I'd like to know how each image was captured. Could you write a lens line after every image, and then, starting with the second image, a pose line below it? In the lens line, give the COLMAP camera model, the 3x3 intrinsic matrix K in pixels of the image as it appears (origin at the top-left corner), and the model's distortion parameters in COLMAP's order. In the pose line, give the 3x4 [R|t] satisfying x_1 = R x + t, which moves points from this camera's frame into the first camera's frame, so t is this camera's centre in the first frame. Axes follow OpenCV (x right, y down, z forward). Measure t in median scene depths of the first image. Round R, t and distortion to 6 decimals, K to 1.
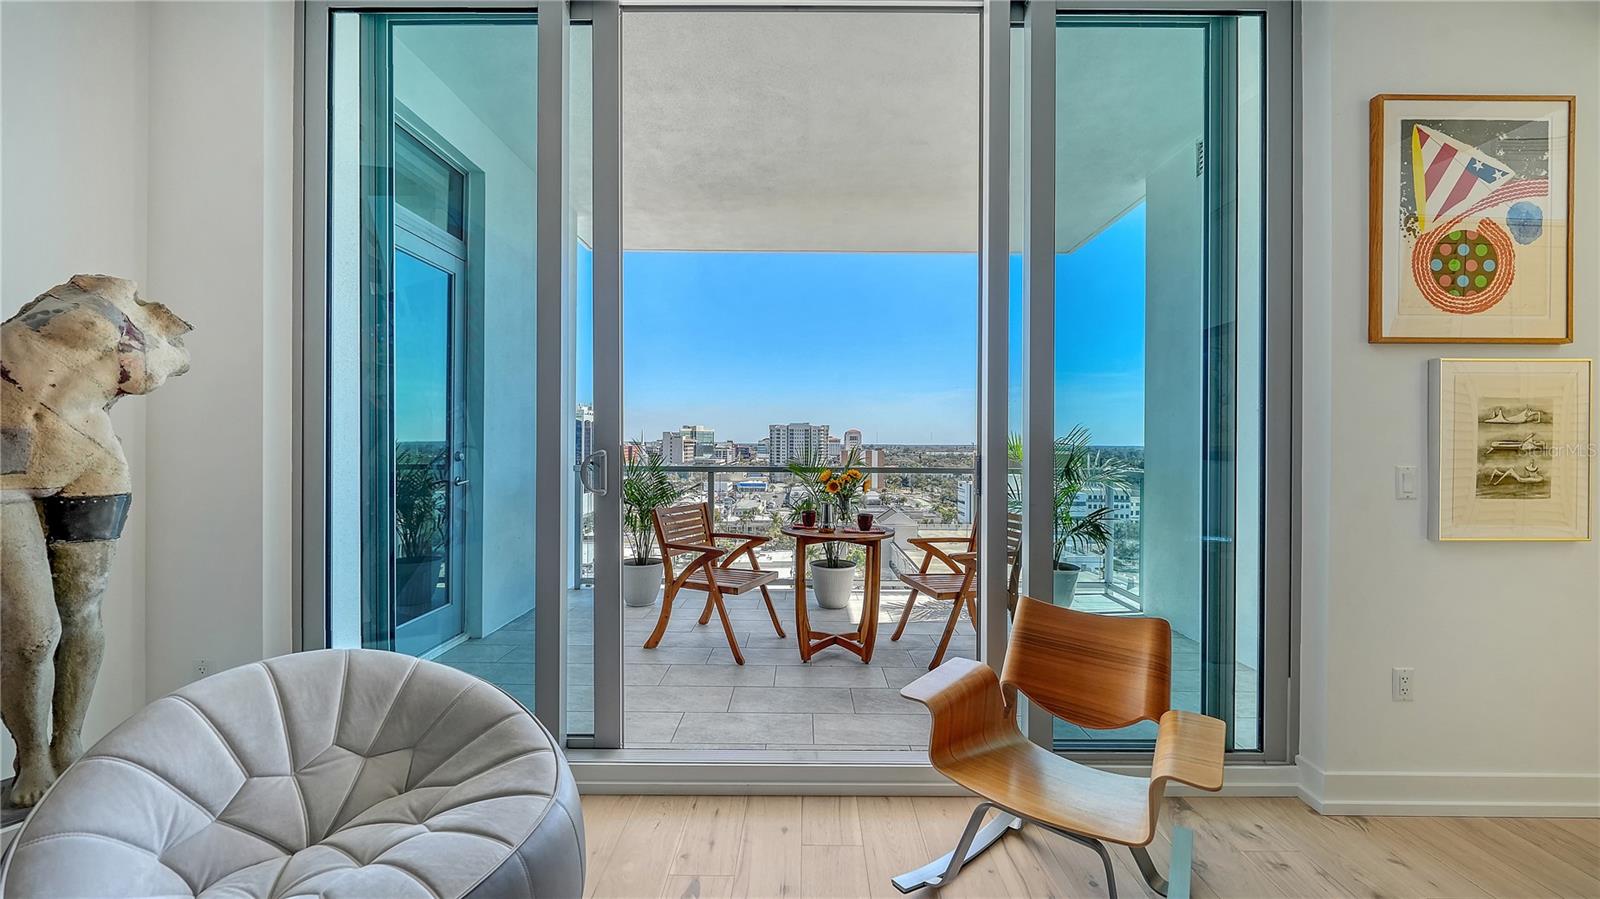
lens RADIAL K [[601.4, 0, 797.3], [0, 601.4, 450.0], [0, 0, 1]] dist [0.000694, 0.000033]
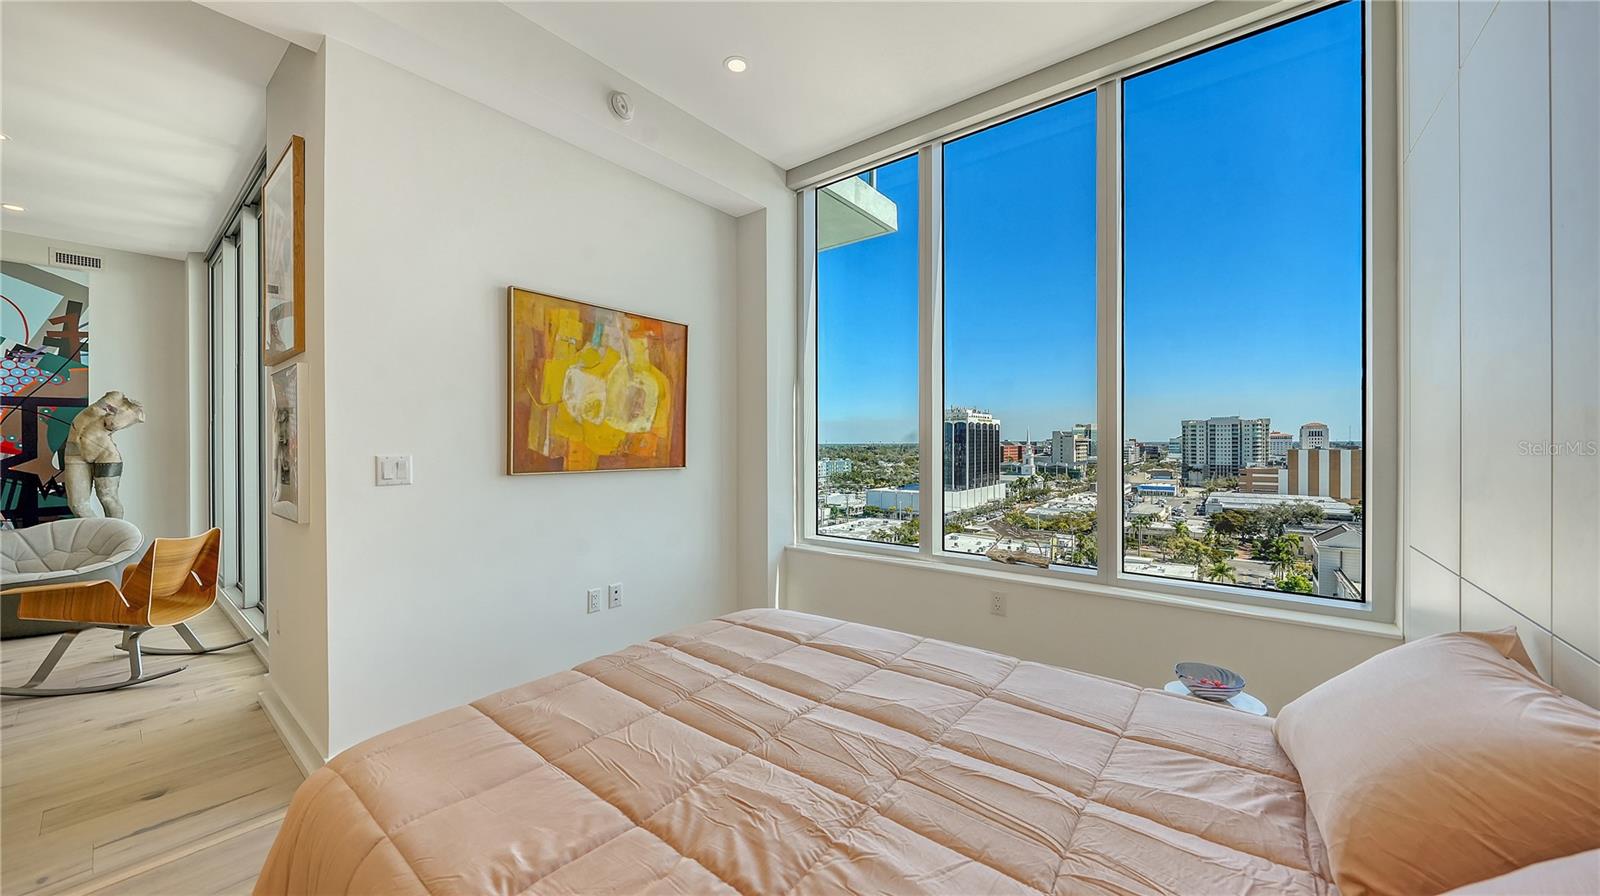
lens RADIAL K [[557.2, 0, 785.3], [0, 557.2, 445.8], [0, 0, 1]] dist [-0.002121, -0.000243]
pose [[0.781488, -0.005840, -0.623893, 1.532106], [0.001579, 0.999971, -0.007383, 0.006320], [0.623918, 0.004784, 0.781475, 0.427412]]
